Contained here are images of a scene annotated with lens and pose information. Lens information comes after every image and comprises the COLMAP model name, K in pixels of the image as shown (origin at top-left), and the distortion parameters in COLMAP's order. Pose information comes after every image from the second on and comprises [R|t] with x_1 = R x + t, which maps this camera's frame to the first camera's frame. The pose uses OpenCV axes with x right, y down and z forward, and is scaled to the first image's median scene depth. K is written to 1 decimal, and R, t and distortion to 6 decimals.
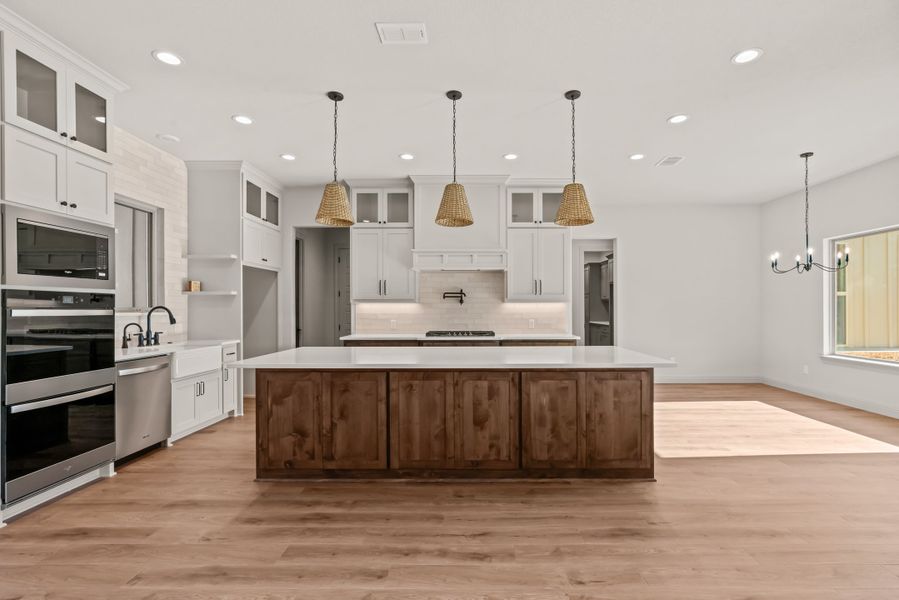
lens RADIAL K [[418.6, 0, 469.8], [0, 418.6, 306.0], [0, 0, 1]] dist [-0.001765, 0.000104]
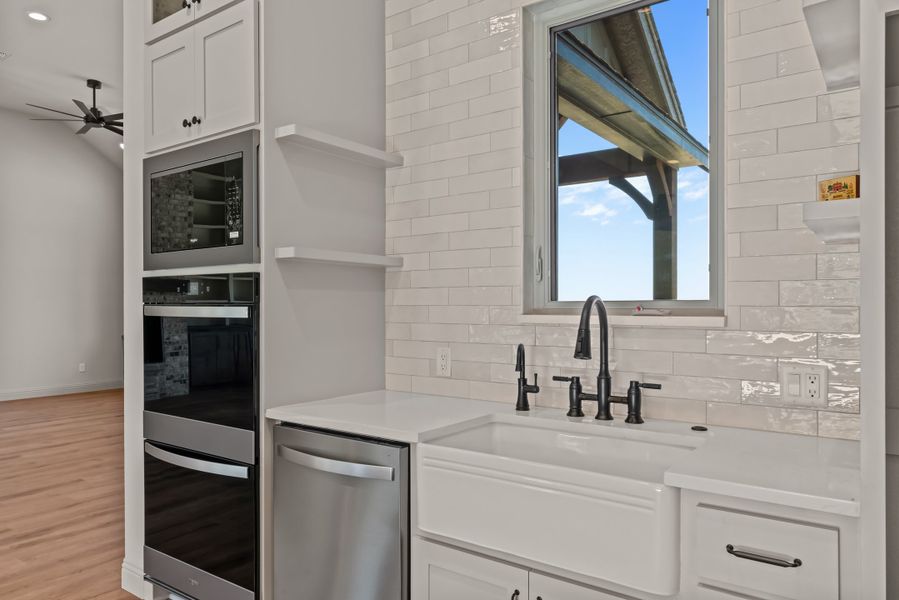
lens RADIAL K [[616.8, 0, 447.8], [0, 616.8, 308.7], [0, 0, 1]] dist [0.003869, 0.000973]
pose [[-0.582316, 0.006233, -0.812938, -0.307196], [0.006207, 0.999976, 0.003221, 0.007521], [0.812939, -0.003170, -0.582341, 1.142413]]
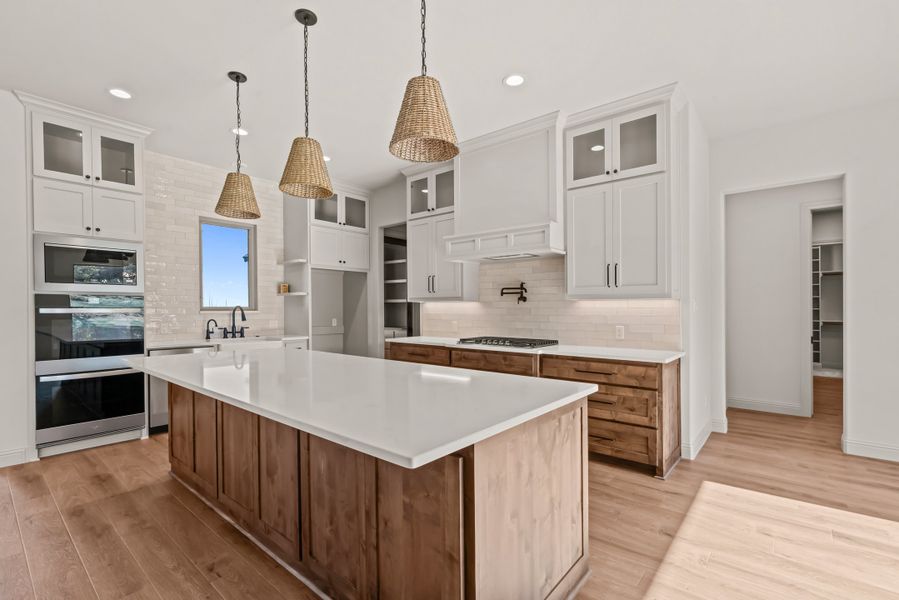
lens RADIAL K [[411.8, 0, 450.3], [0, 411.8, 308.5], [0, 0, 1]] dist [-0.003611, 0.000282]
pose [[0.766481, 0.003778, -0.642255, 0.481596], [0.001724, 0.999967, 0.007940, 0.000043], [0.642264, -0.007193, 0.766450, 0.468254]]
